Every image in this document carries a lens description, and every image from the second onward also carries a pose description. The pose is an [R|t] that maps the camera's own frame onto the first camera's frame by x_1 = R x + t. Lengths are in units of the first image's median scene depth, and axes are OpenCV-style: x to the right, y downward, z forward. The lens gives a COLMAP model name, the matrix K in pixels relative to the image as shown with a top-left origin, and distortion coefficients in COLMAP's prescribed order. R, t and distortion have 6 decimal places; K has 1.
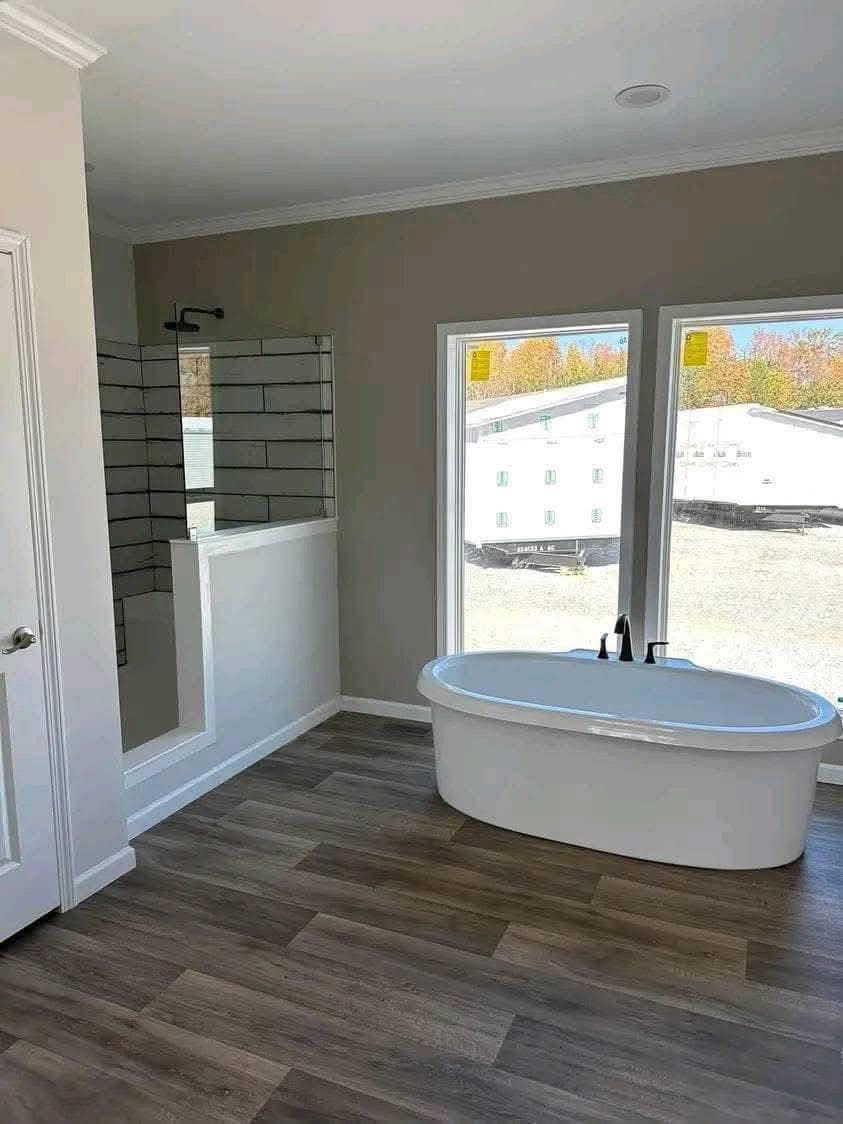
lens RADIAL K [[808.2, 0, 425.9], [0, 808.2, 562.1], [0, 0, 1]] dist [0.027148, -0.049805]
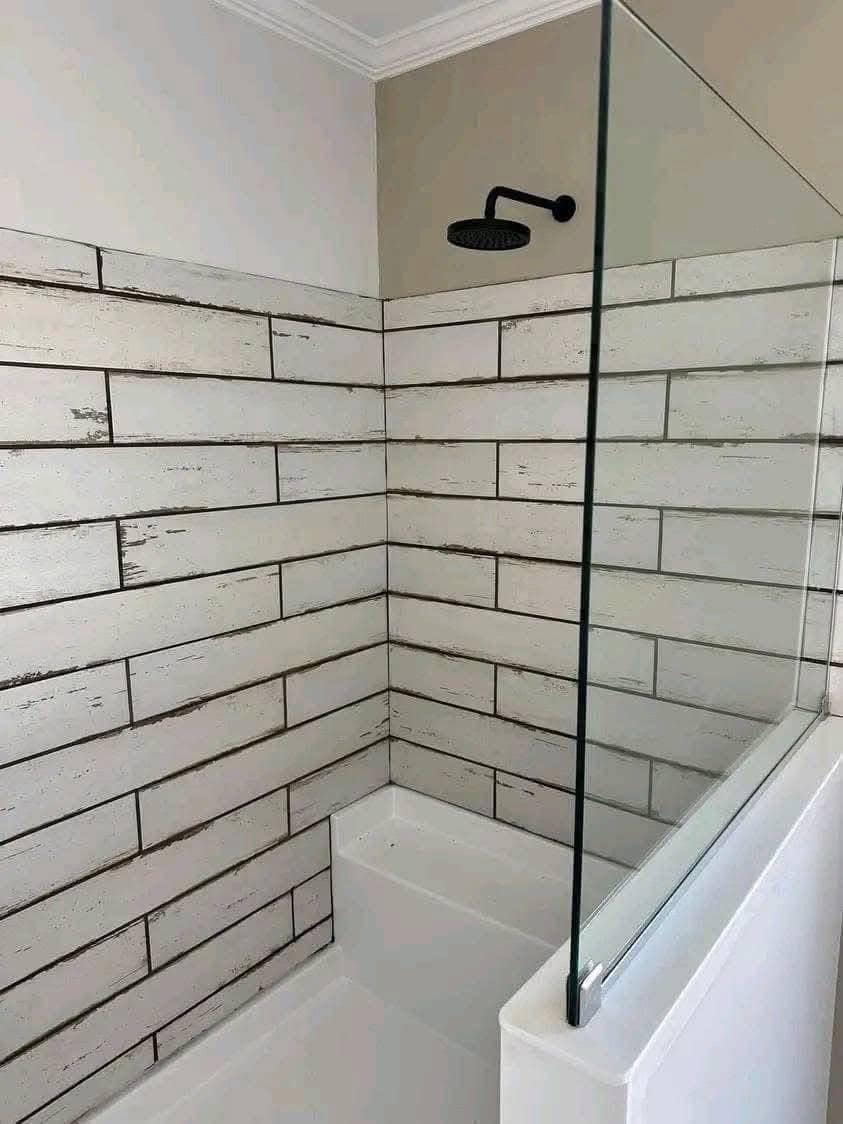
lens RADIAL K [[808.2, 0, 420.3], [0, 808.2, 564.0], [0, 0, 1]] dist [0.027148, -0.049805]
pose [[0.964567, 0.037704, -0.261132, -0.208230], [-0.036952, 0.999287, 0.007791, -0.120156], [0.261239, 0.002135, 0.965272, 0.566175]]
